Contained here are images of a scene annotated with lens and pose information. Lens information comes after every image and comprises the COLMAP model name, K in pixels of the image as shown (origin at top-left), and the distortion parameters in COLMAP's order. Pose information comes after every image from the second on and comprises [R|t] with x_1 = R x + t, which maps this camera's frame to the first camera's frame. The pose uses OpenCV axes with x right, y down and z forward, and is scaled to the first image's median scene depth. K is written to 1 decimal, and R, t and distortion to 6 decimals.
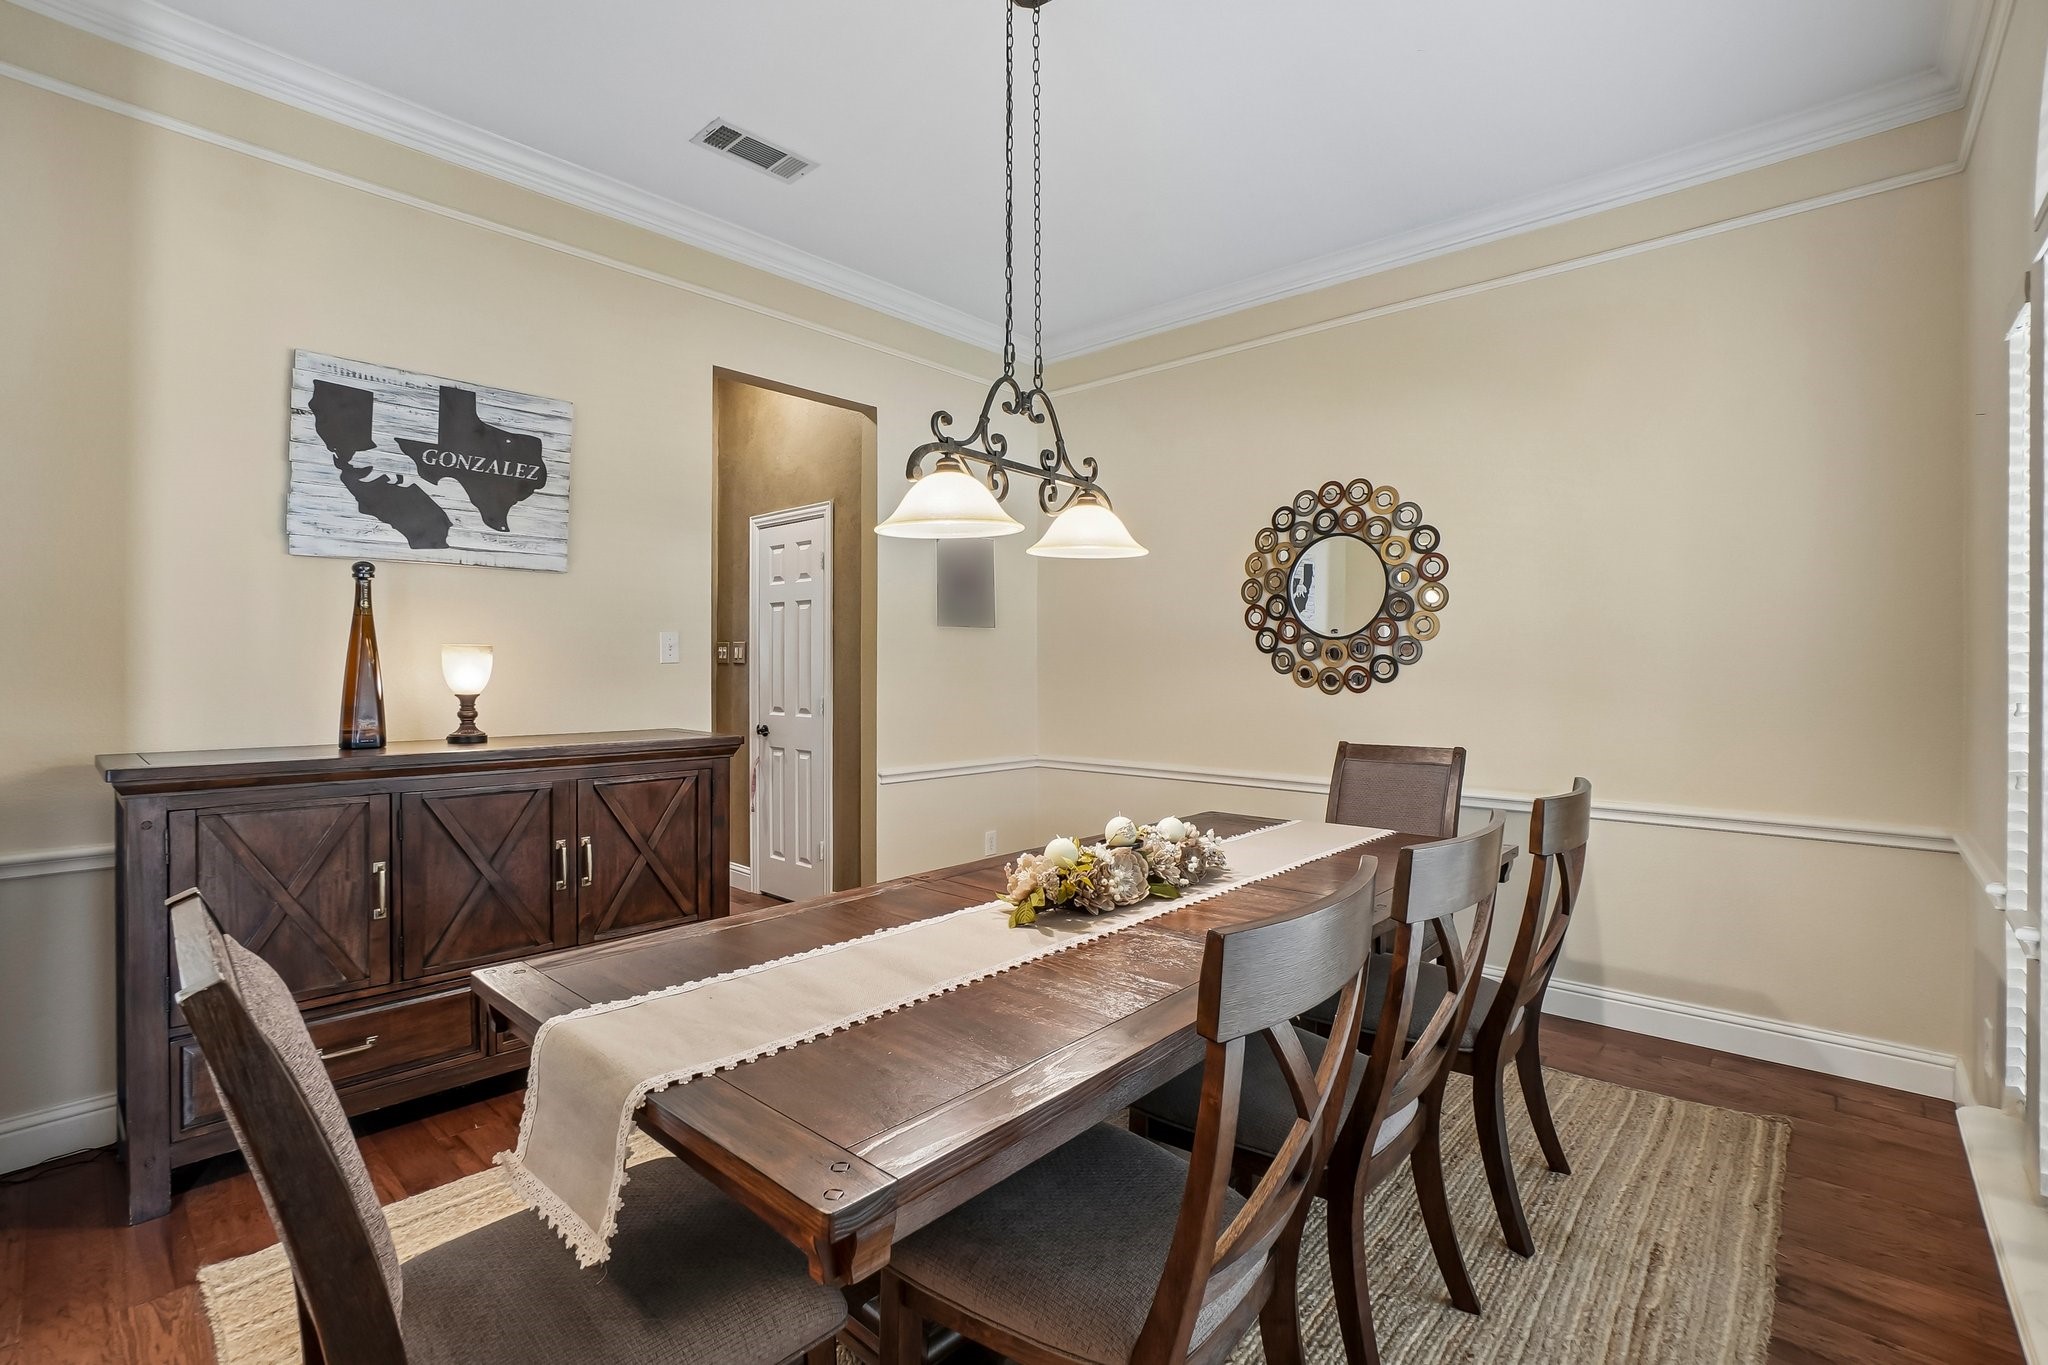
lens RADIAL K [[923.1, 0, 1024.0], [0, 923.1, 682.5], [0, 0, 1]] dist [-0.049994, 0.000198]
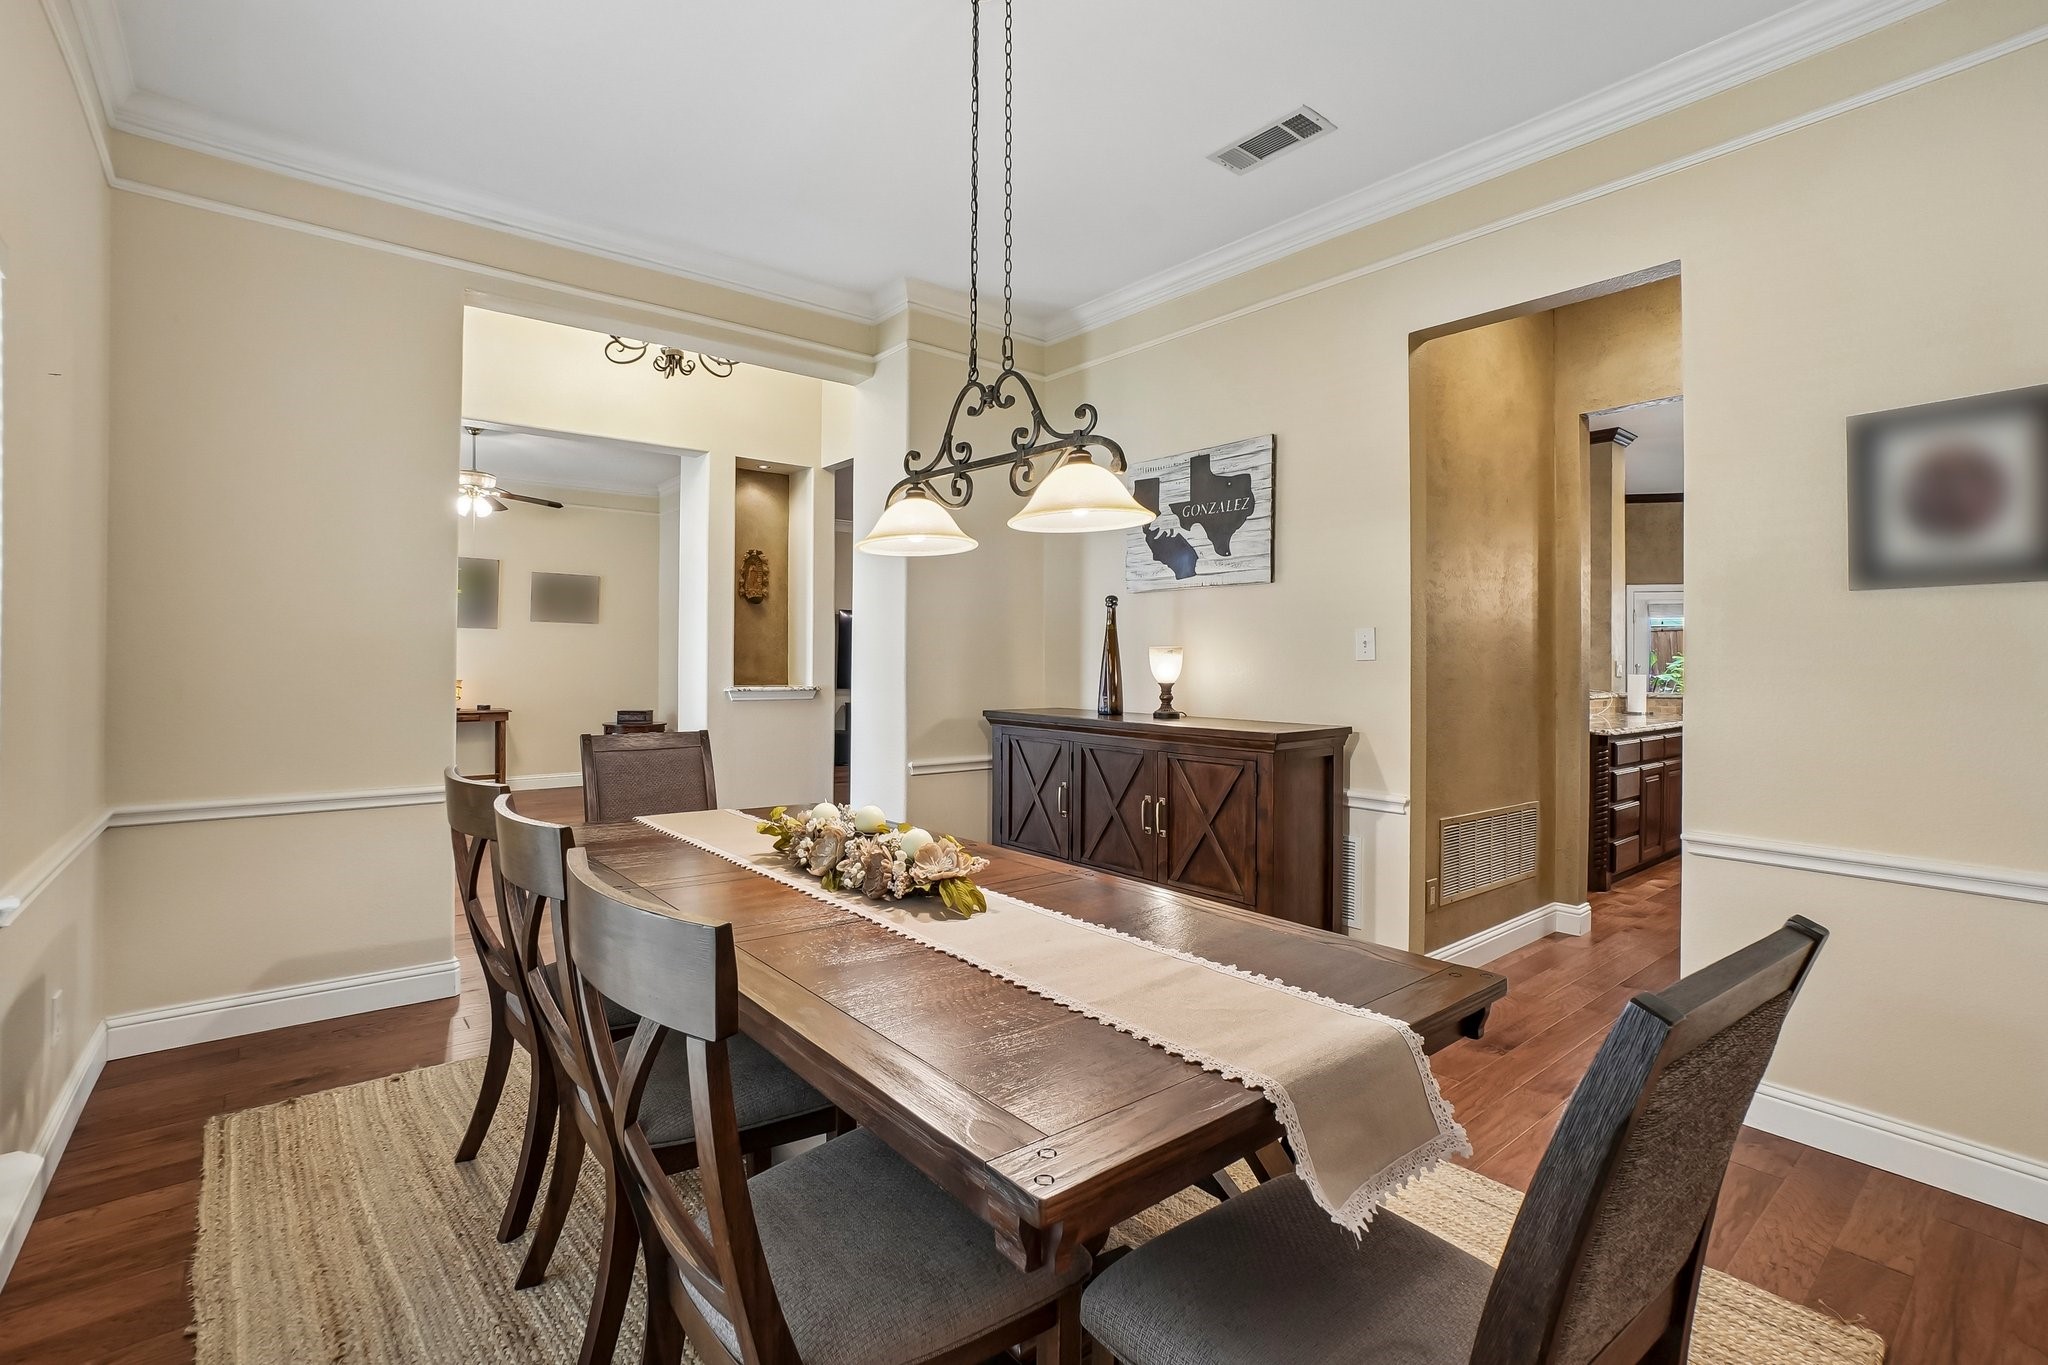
lens RADIAL K [[938.6, 0, 1009.5], [0, 938.6, 654.8], [0, 0, 1]] dist [0.001824, 0.001092]
pose [[-0.139792, -0.011108, -0.990119, 0.850526], [-0.022505, 0.999714, -0.008038, -0.013387], [0.989925, 0.021159, -0.140002, 0.991081]]
